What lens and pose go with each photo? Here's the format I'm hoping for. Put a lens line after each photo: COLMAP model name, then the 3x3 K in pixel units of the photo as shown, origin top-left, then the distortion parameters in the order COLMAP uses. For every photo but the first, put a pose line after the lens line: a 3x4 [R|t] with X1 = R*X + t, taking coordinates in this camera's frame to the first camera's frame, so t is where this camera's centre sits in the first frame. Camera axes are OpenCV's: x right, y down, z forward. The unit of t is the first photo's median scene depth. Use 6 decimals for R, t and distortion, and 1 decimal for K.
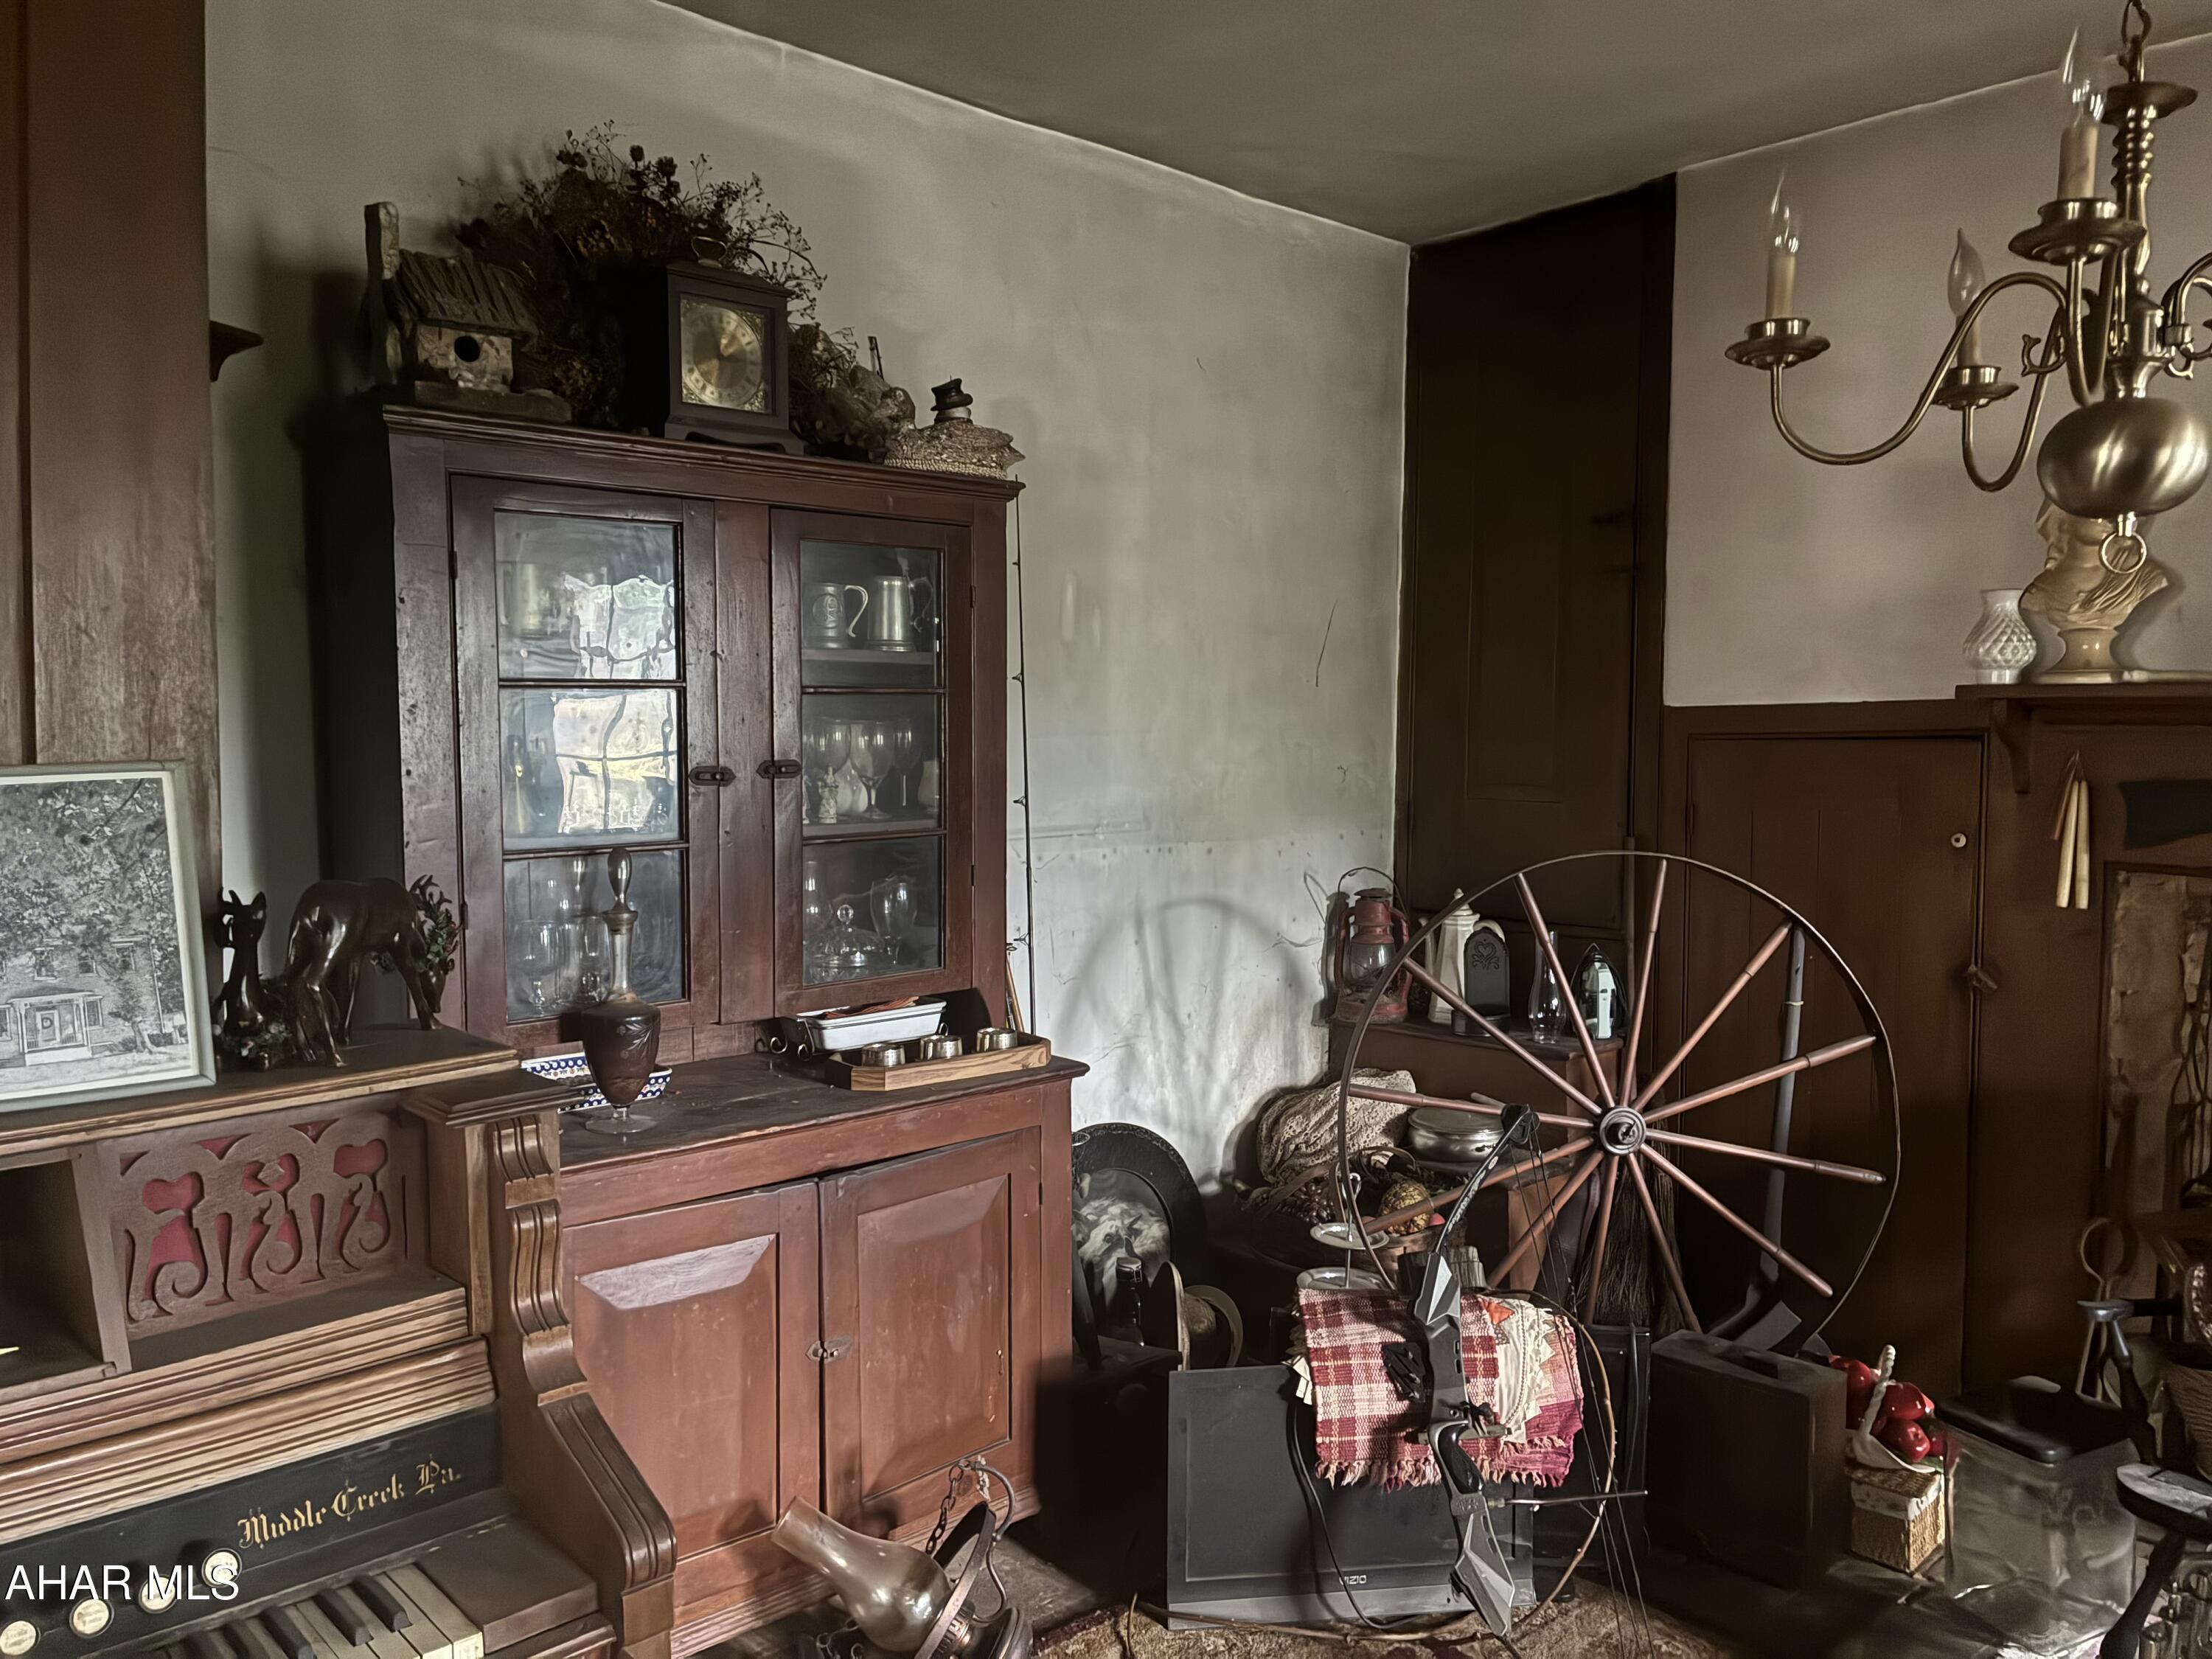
lens RADIAL K [[1694.2, 0, 1104.5], [0, 1694.2, 833.8], [0, 0, 1]] dist [-0.001226, -0.003461]
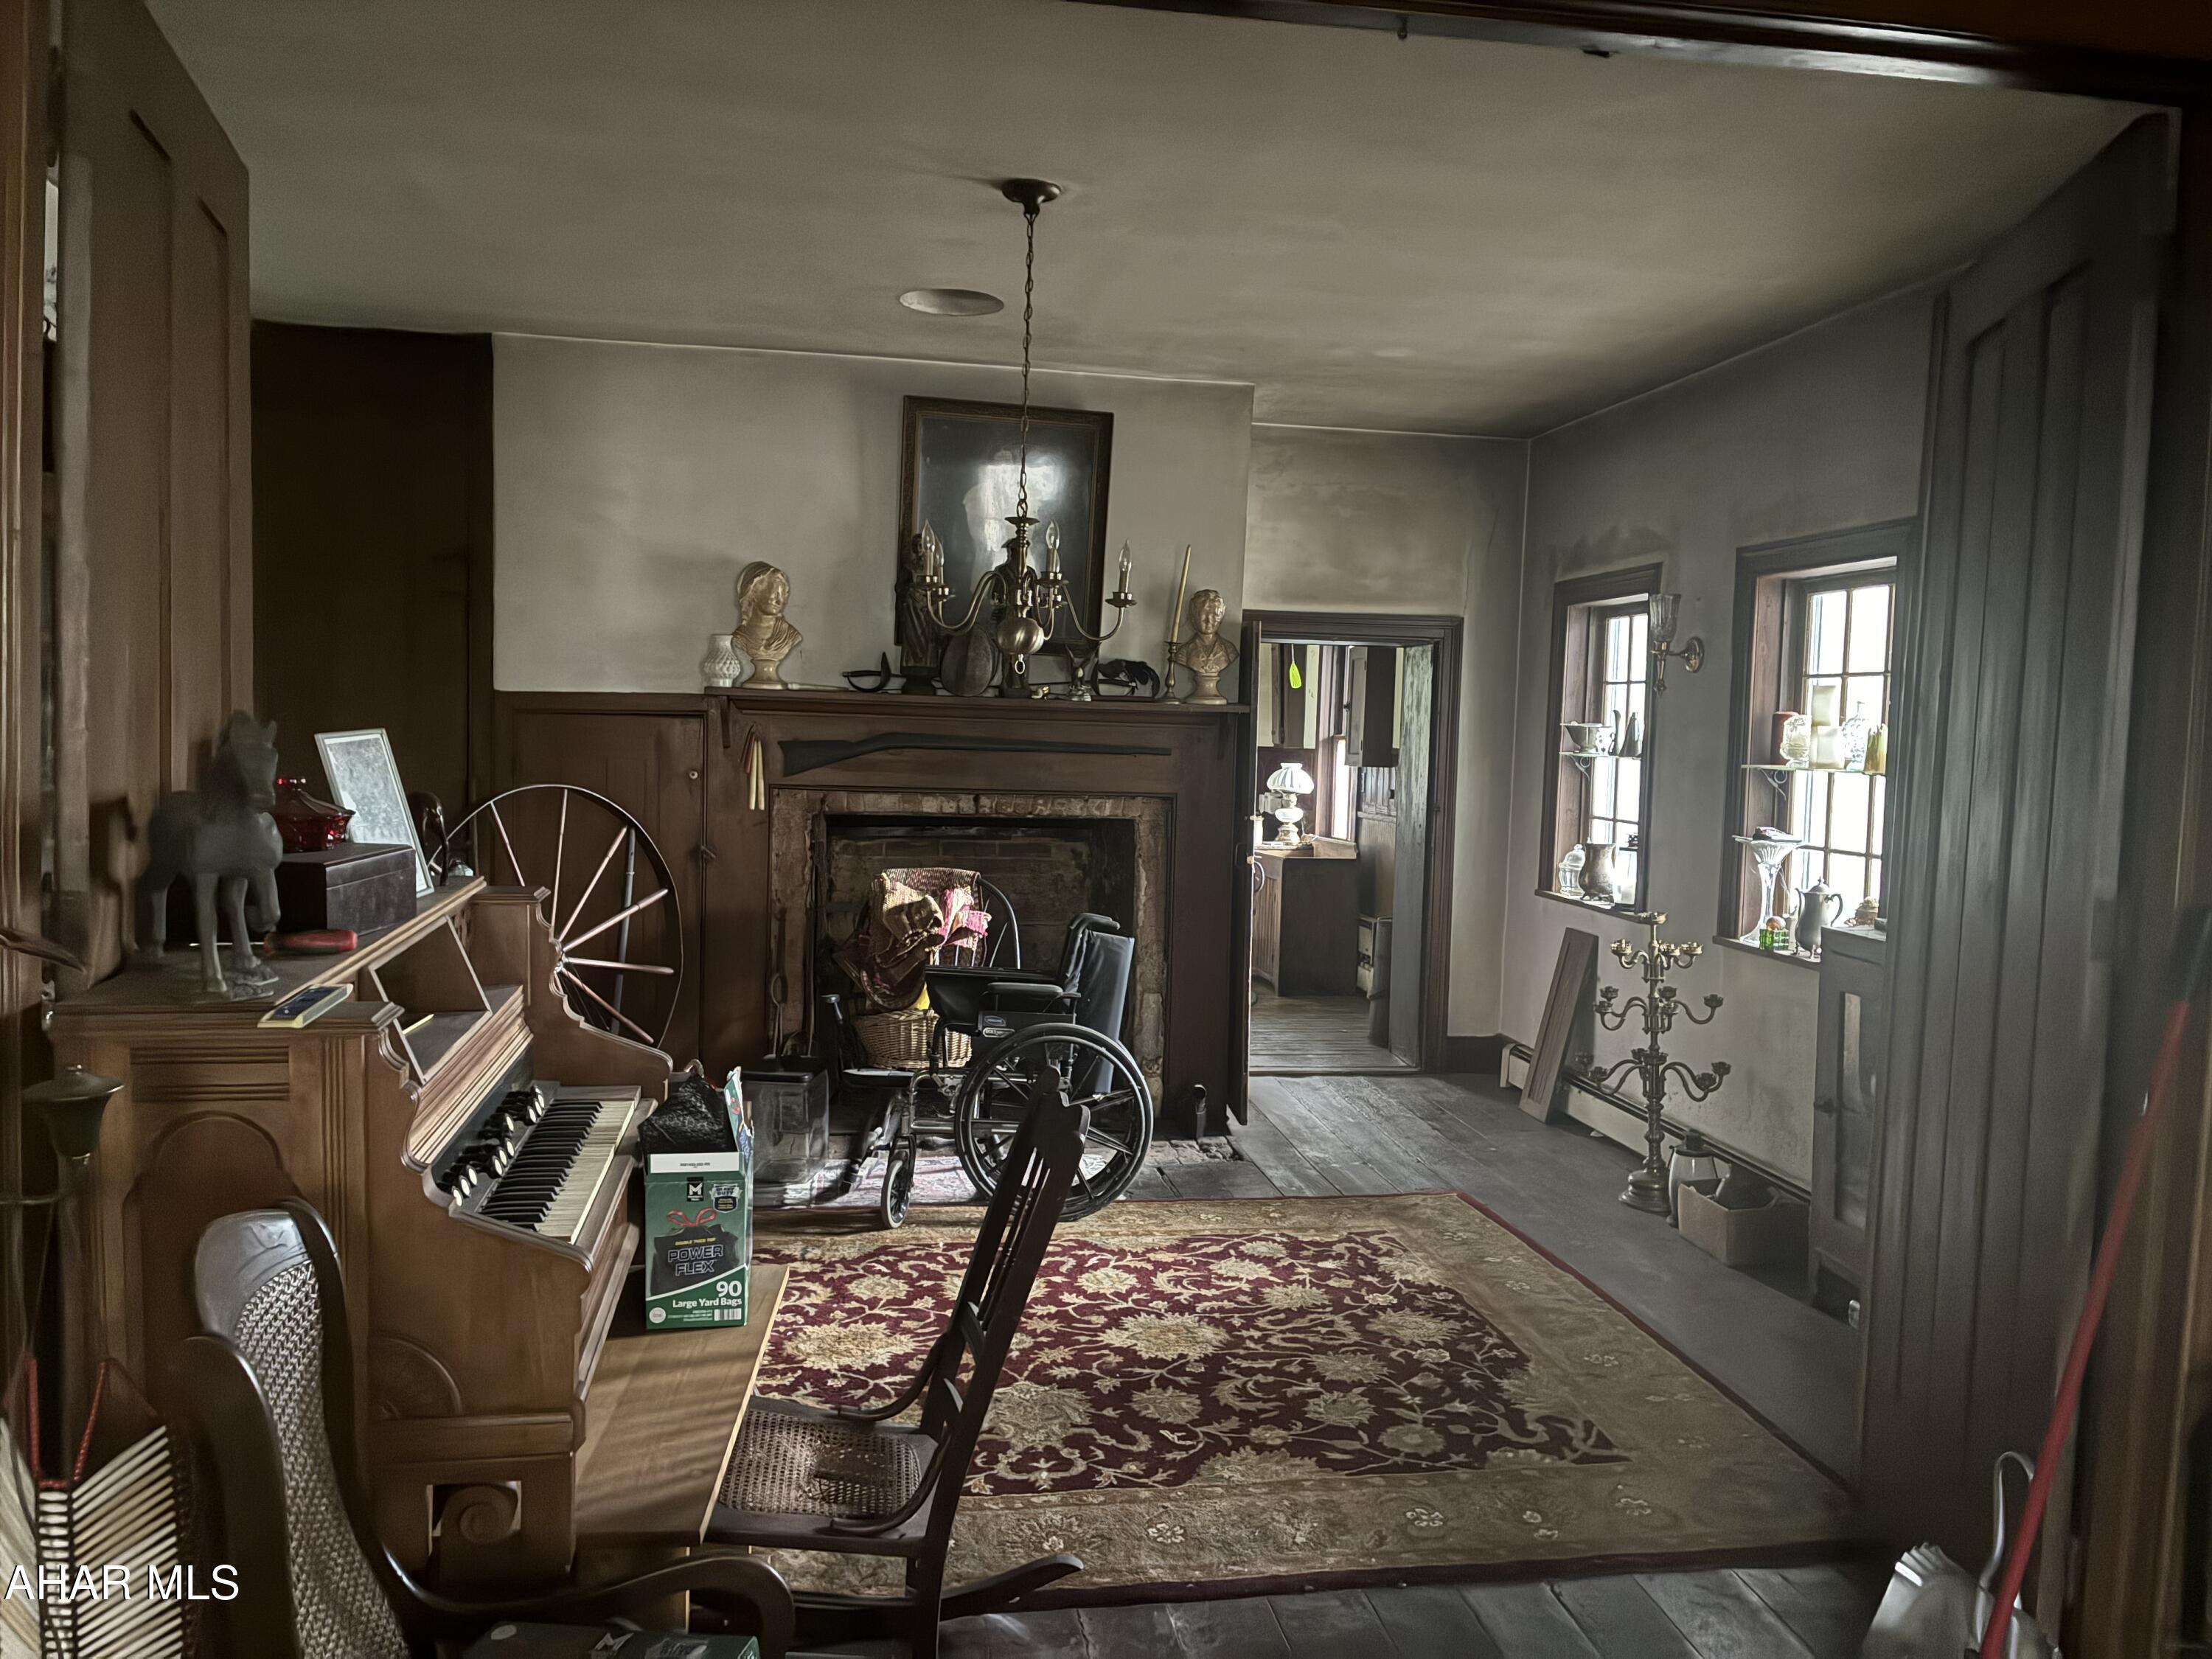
lens RADIAL K [[1658.9, 0, 1103.7], [0, 1658.9, 826.5], [0, 0, 1]] dist [0.000152, -0.001644]
pose [[0.528158, -0.040239, 0.848192, -0.762429], [0.024743, 0.999182, 0.031995, 0.013460], [-0.848785, 0.004088, 0.528722, -0.276953]]
